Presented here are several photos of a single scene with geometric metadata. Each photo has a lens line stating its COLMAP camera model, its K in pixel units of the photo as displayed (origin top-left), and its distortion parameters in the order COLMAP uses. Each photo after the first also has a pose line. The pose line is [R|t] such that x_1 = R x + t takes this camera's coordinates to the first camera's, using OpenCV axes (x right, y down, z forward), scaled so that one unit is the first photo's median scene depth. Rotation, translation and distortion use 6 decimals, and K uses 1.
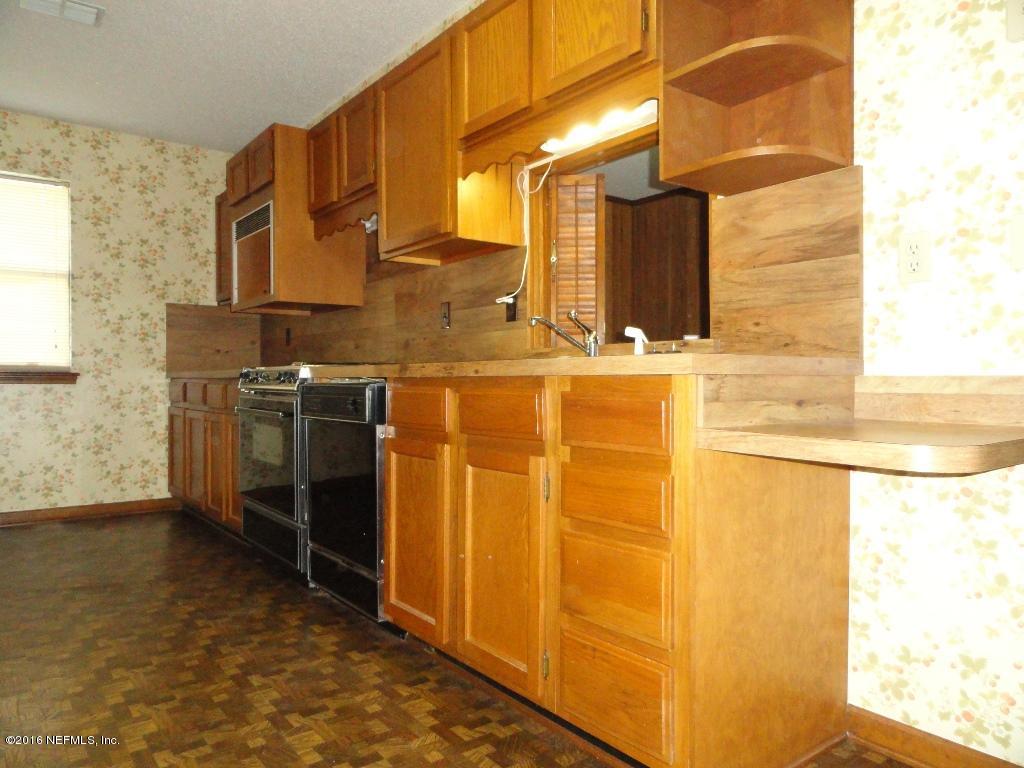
lens RADIAL K [[715.0, 0, 513.3], [0, 715.0, 380.5], [0, 0, 1]] dist [-0.005390, 0.008525]
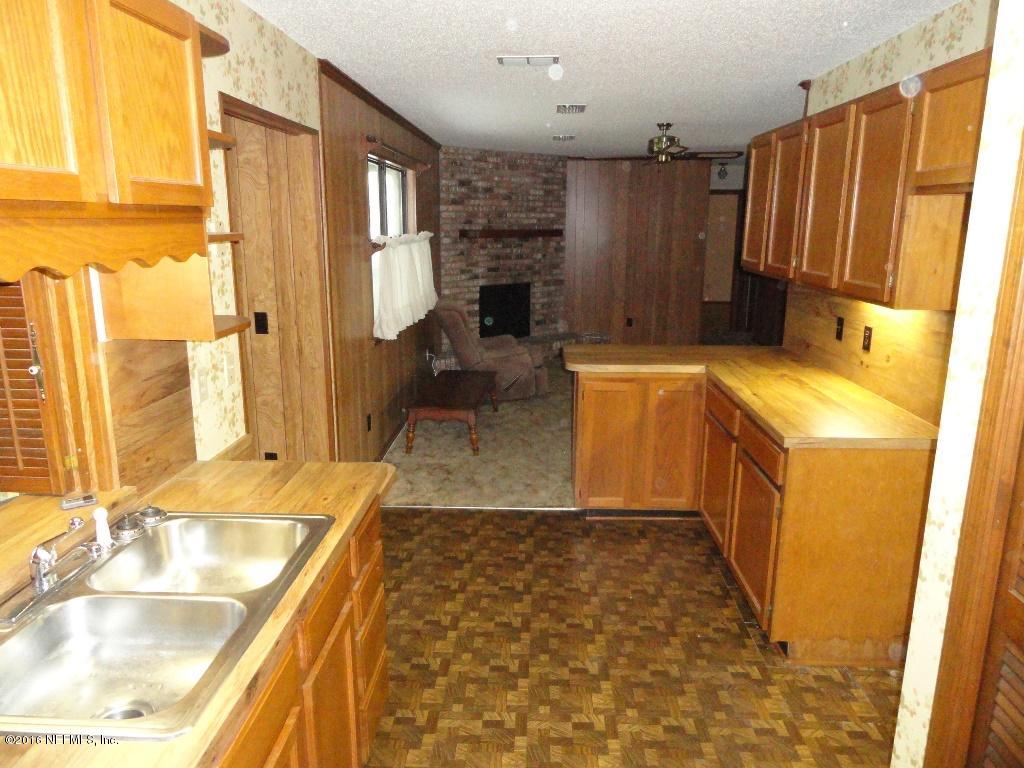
lens RADIAL K [[715.0, 0, 507.9], [0, 715.0, 386.5], [0, 0, 1]] dist [-0.005390, 0.008525]
pose [[-0.765442, -0.143300, 0.627347, -0.614589], [0.000489, 0.974760, 0.223254, -0.360024], [-0.643505, 0.171194, -0.746052, 1.222462]]
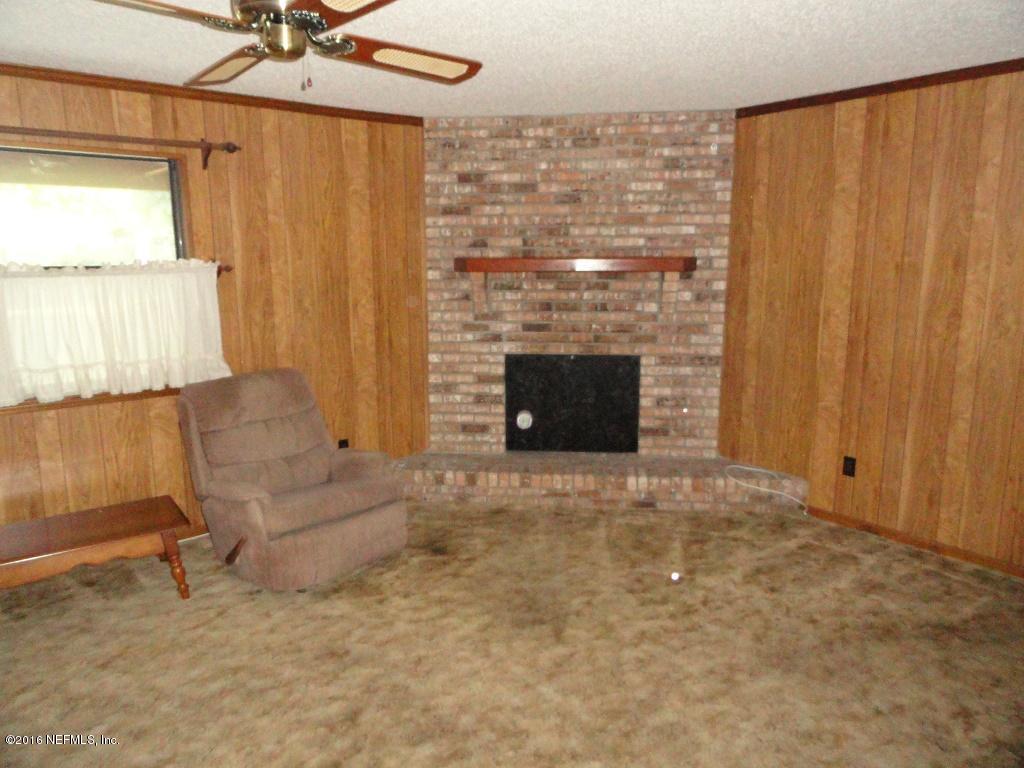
lens RADIAL K [[715.0, 0, 514.2], [0, 715.0, 382.1], [0, 0, 1]] dist [-0.005390, 0.008525]
pose [[-0.030758, -0.181154, 0.982974, -0.211231], [0.004902, 0.983400, 0.181385, -0.345642], [-0.999515, 0.010397, -0.029359, -1.582426]]
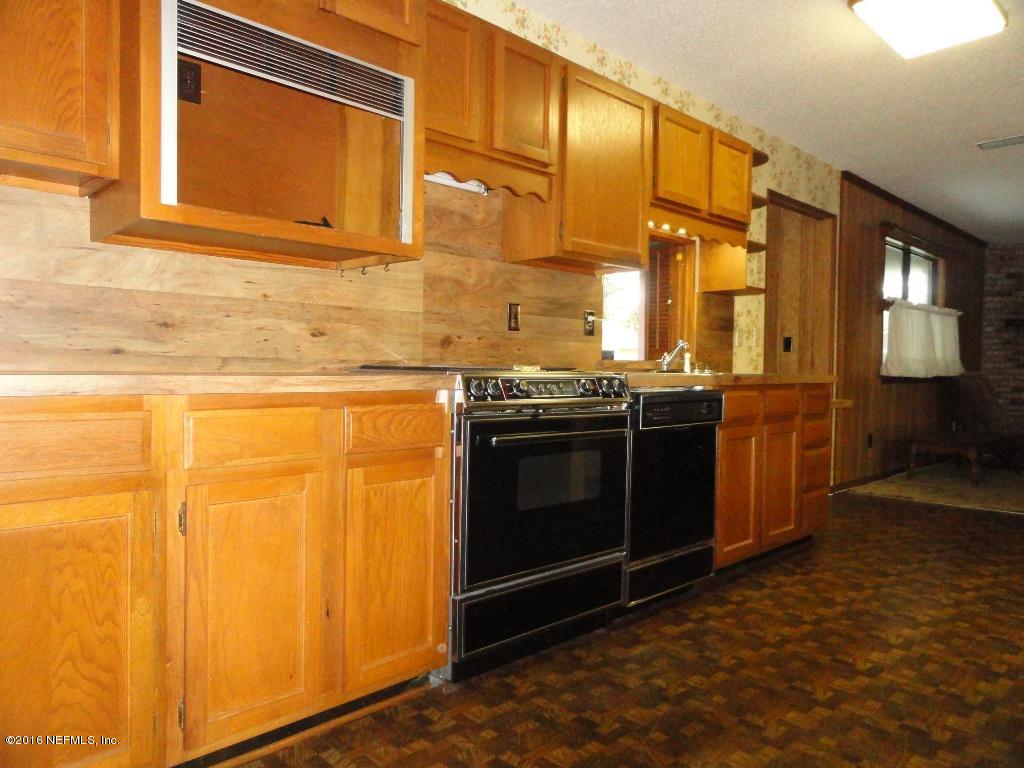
lens RADIAL K [[715.0, 0, 517.5], [0, 715.0, 383.9], [0, 0, 1]] dist [-0.005390, 0.008525]
pose [[-0.126729, -0.020332, 0.991729, -1.468817], [-0.010017, 0.999765, 0.019216, -0.029092], [-0.991887, -0.007499, -0.126903, 1.575850]]
